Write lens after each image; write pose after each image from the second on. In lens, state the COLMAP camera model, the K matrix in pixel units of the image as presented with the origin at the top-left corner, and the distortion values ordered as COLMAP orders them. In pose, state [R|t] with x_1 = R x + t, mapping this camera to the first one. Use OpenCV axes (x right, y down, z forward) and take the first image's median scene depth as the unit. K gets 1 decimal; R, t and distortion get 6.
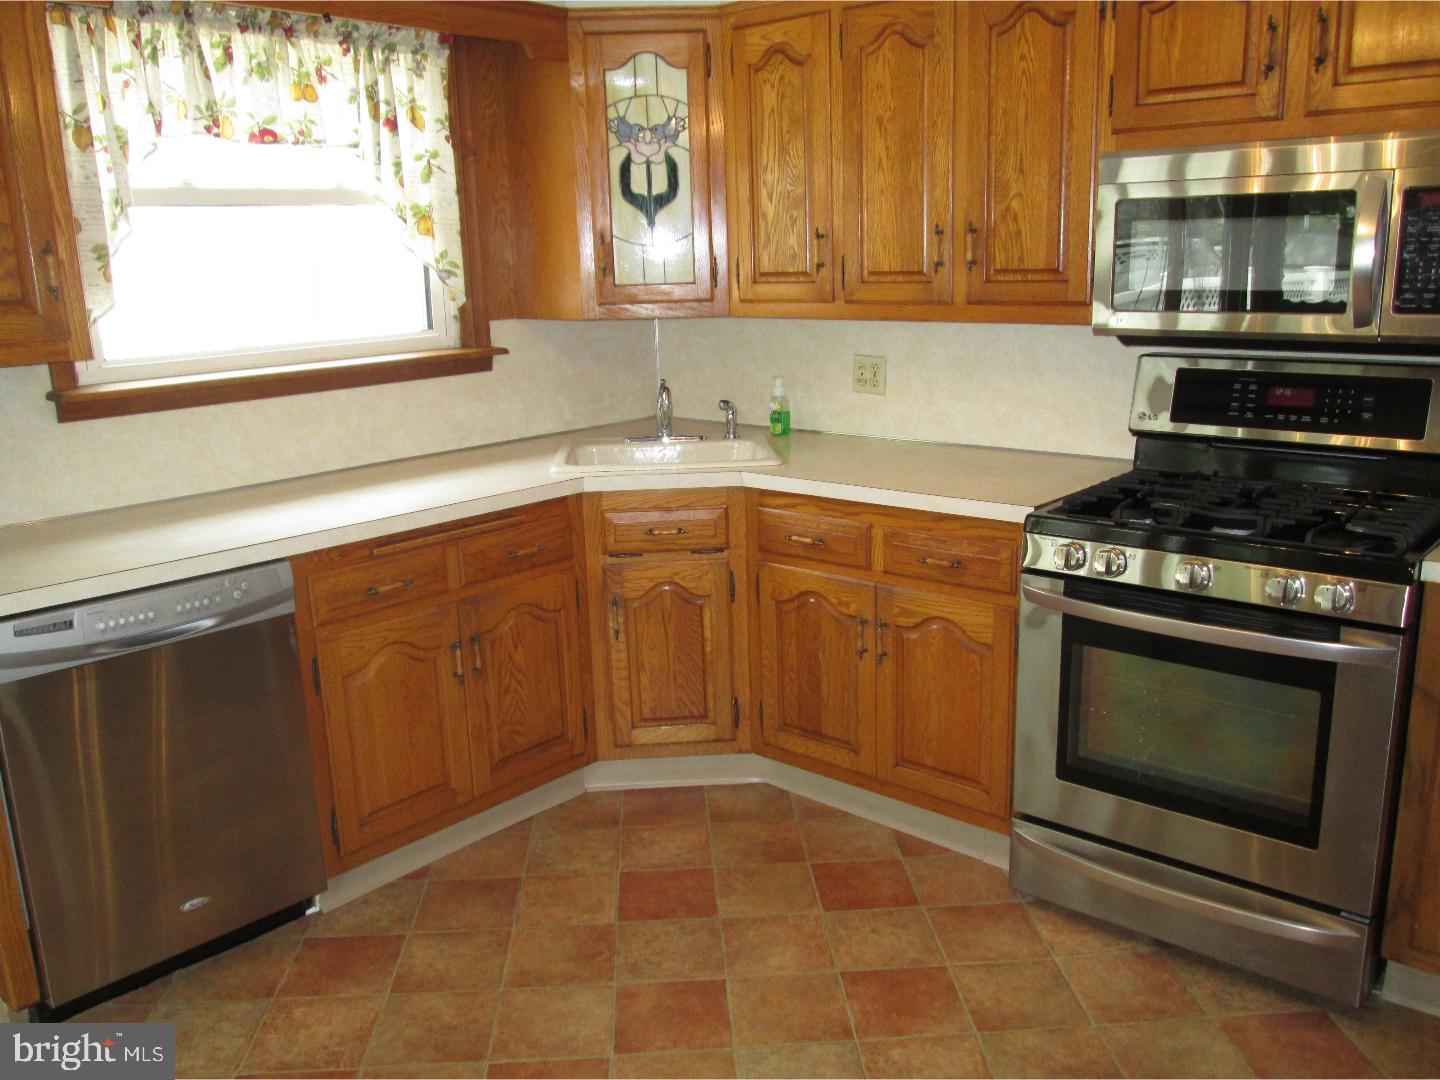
lens RADIAL K [[1193.4, 0, 722.8], [0, 1193.4, 542.7], [0, 0, 1]] dist [-0.053278, 0.023985]
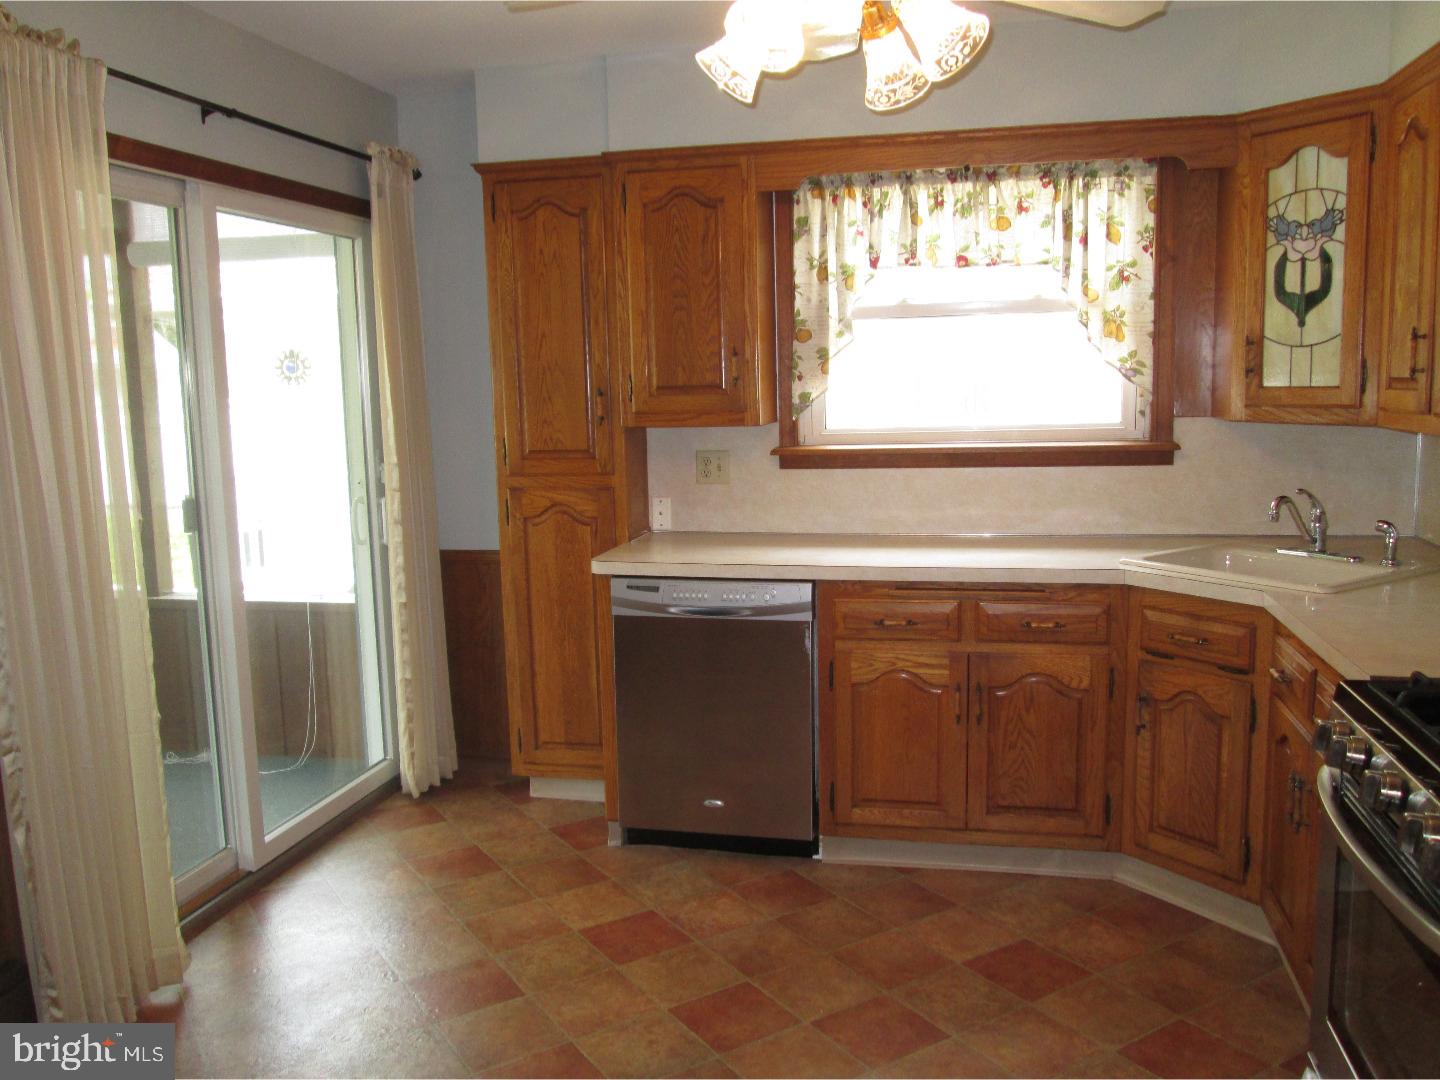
lens RADIAL K [[1193.4, 0, 722.8], [0, 1193.4, 542.7], [0, 0, 1]] dist [-0.053278, 0.023985]
pose [[0.483215, 0.135845, -0.864898, 0.575585], [-0.194978, 0.979777, 0.044955, -0.054034], [0.853514, 0.146913, 0.499930, 0.178417]]
